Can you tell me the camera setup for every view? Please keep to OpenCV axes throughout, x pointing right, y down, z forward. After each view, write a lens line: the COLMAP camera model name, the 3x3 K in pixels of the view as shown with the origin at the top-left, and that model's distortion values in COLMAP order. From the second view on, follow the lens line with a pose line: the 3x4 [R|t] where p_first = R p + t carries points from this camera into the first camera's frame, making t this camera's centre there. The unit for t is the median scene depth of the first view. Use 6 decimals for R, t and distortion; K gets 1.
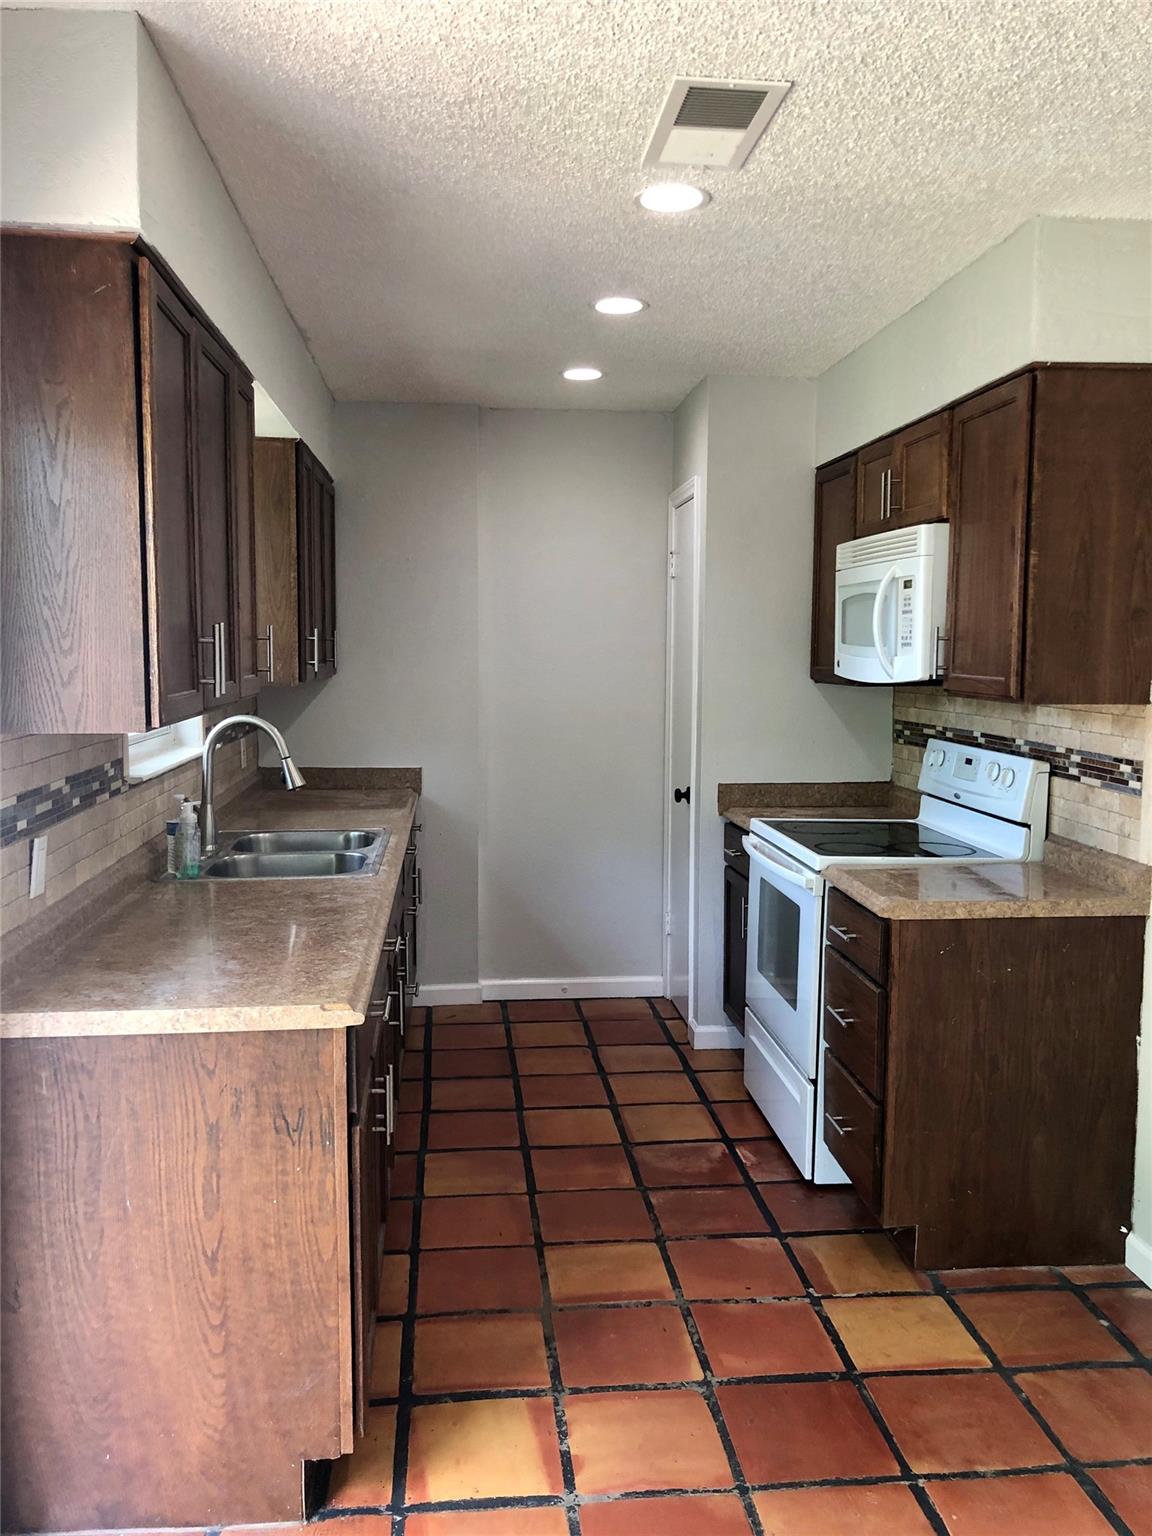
lens RADIAL K [[1265.1, 0, 586.9], [0, 1265.1, 760.0], [0, 0, 1]] dist [0.046971, -0.055337]
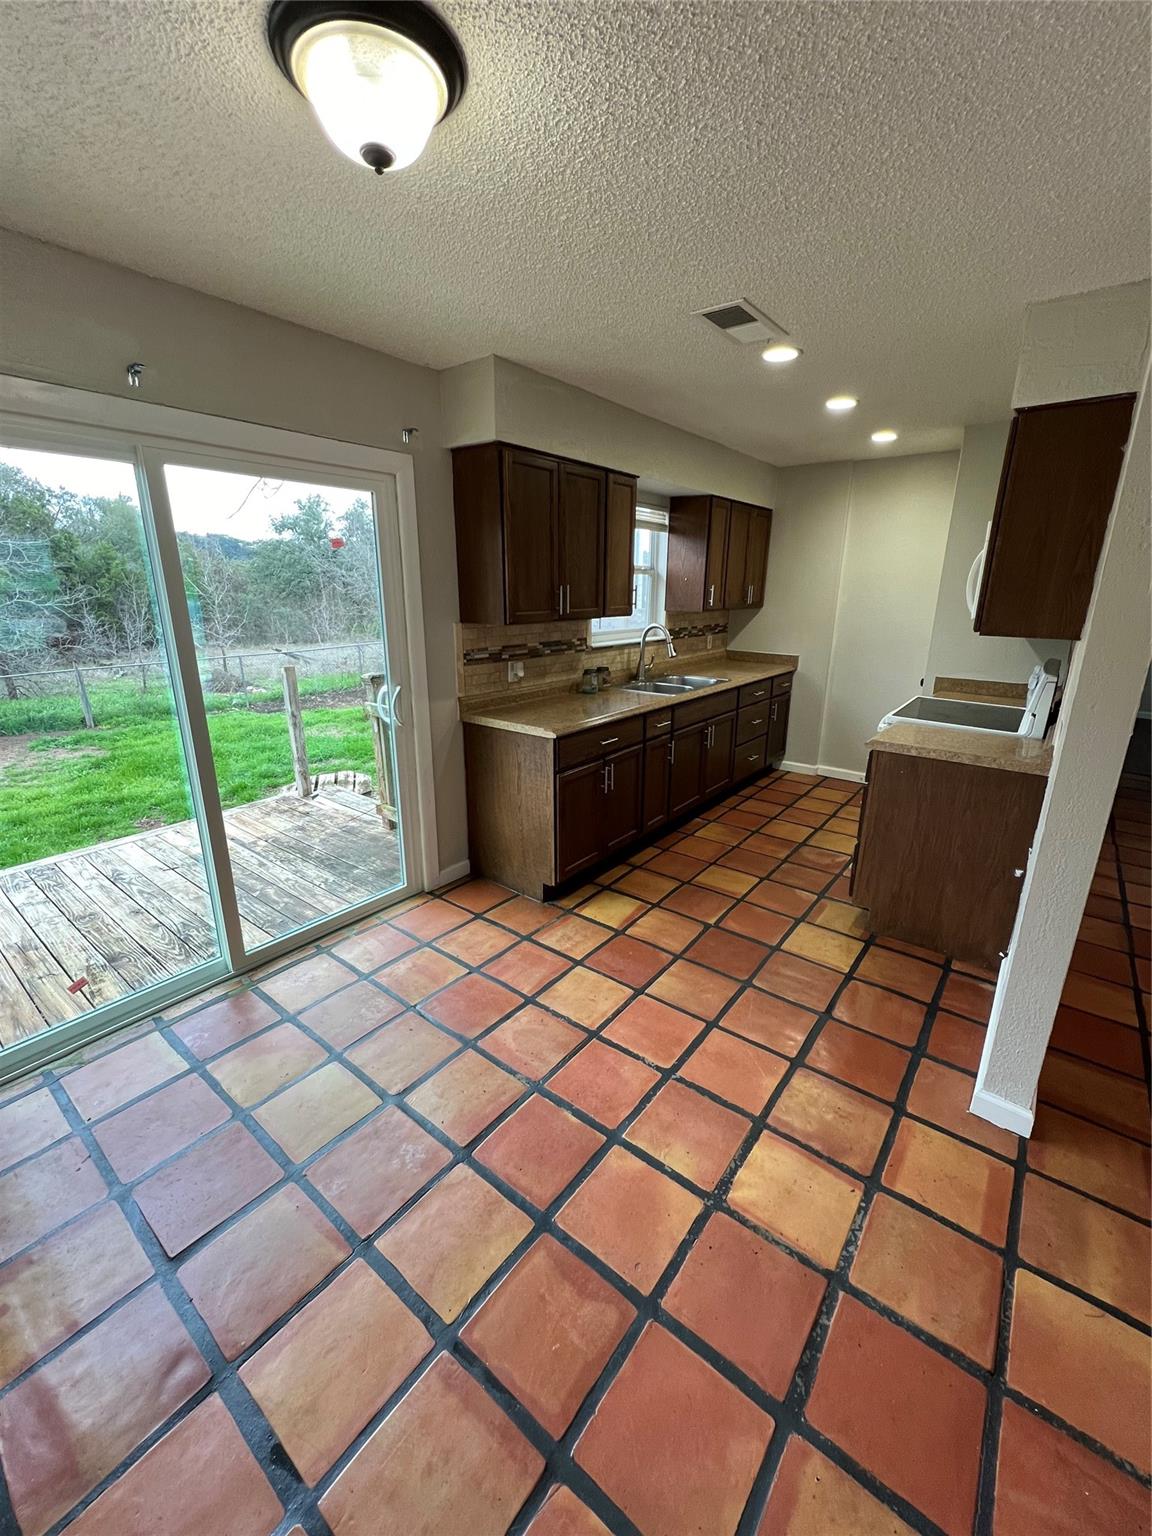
lens RADIAL K [[616.1, 0, 581.0], [0, 616.1, 765.9], [0, 0, 1]] dist [-0.003335, -0.000409]
pose [[0.721143, 0.194471, -0.664932, 0.506466], [-0.067691, 0.974980, 0.211737, -0.011760], [0.689472, -0.107683, 0.716263, 0.055702]]
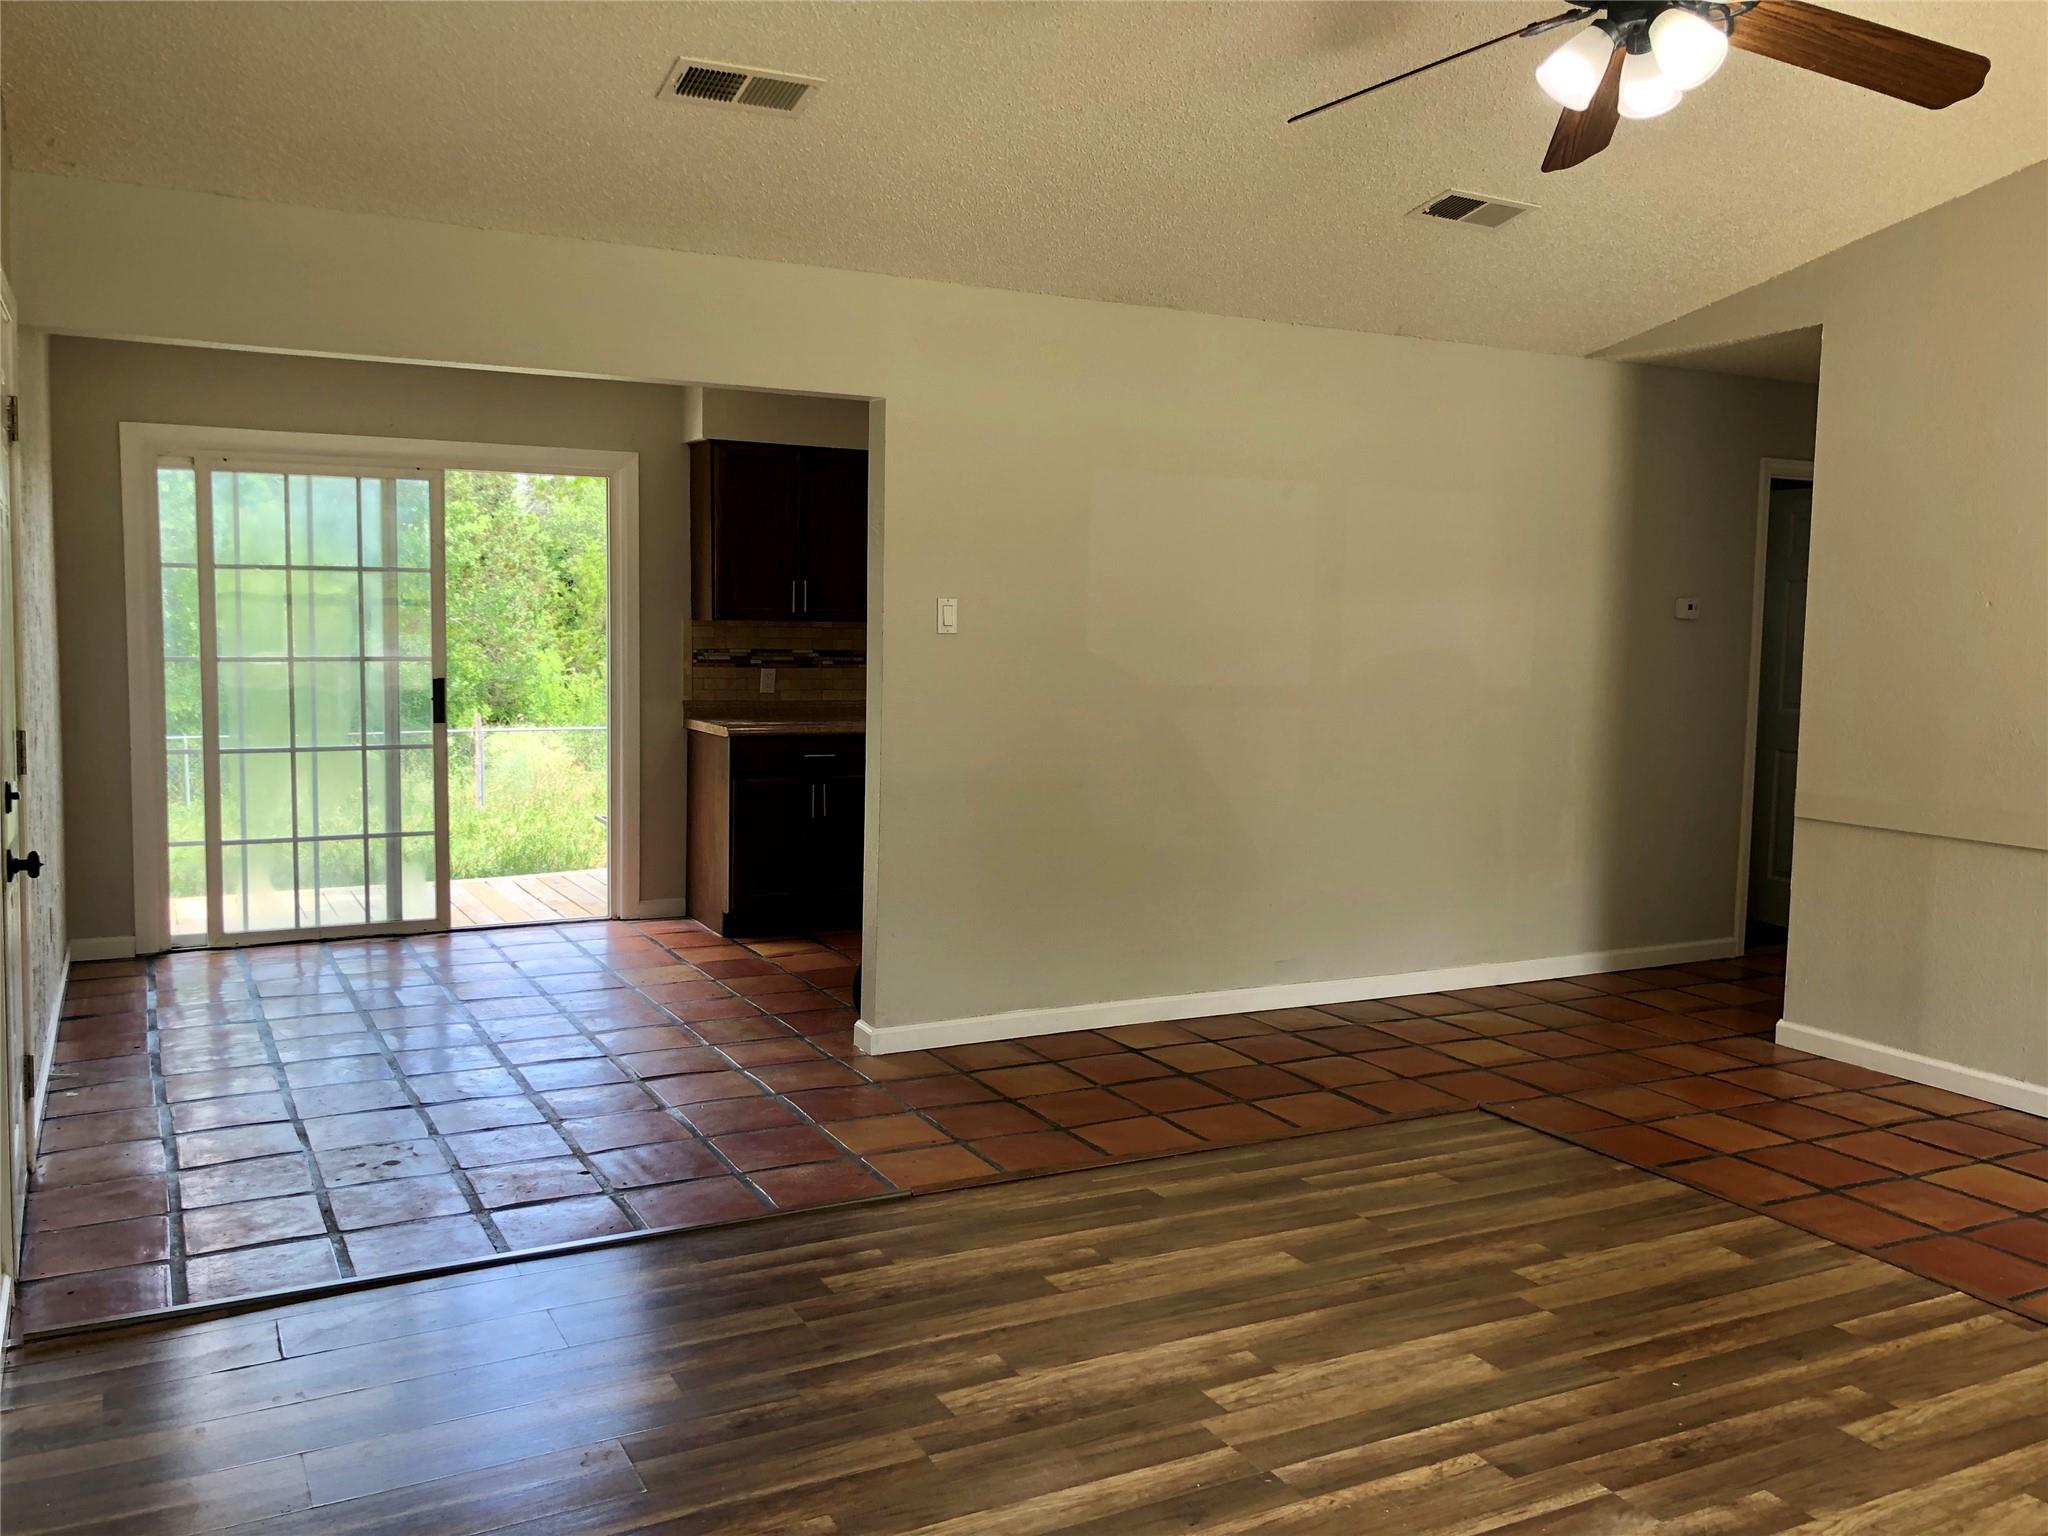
lens RADIAL K [[1686.8, 0, 1023.2], [0, 1686.8, 768.2], [0, 0, 1]] dist [0.046971, -0.055337]
pose [[0.371264, 0.087126, -0.924431, 2.125277], [-0.102534, 0.993346, 0.052442, 0.023174], [0.922849, 0.075316, 0.377727, 0.185060]]
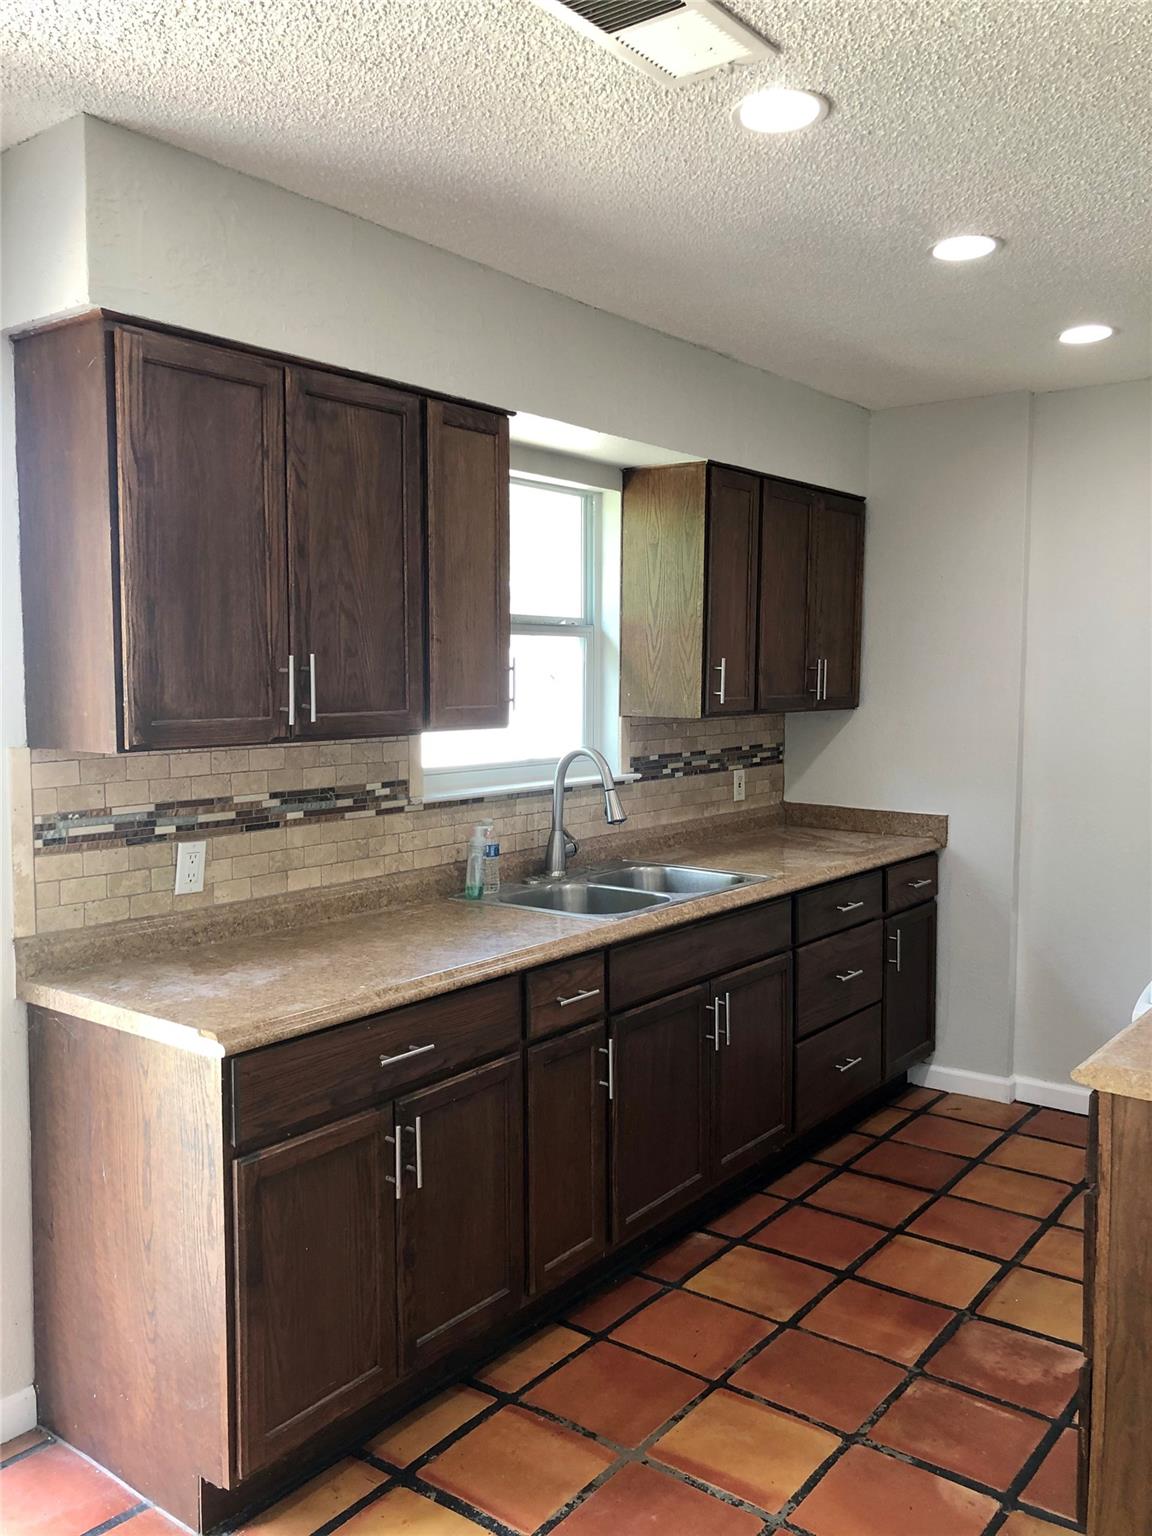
lens RADIAL K [[1265.1, 0, 576.6], [0, 1265.1, 758.9], [0, 0, 1]] dist [0.046971, -0.055337]
pose [[0.726380, 0.044412, -0.685856, 0.463865], [-0.062158, 0.998066, -0.001201, -0.026397], [0.684476, 0.043504, 0.727736, 0.307113]]
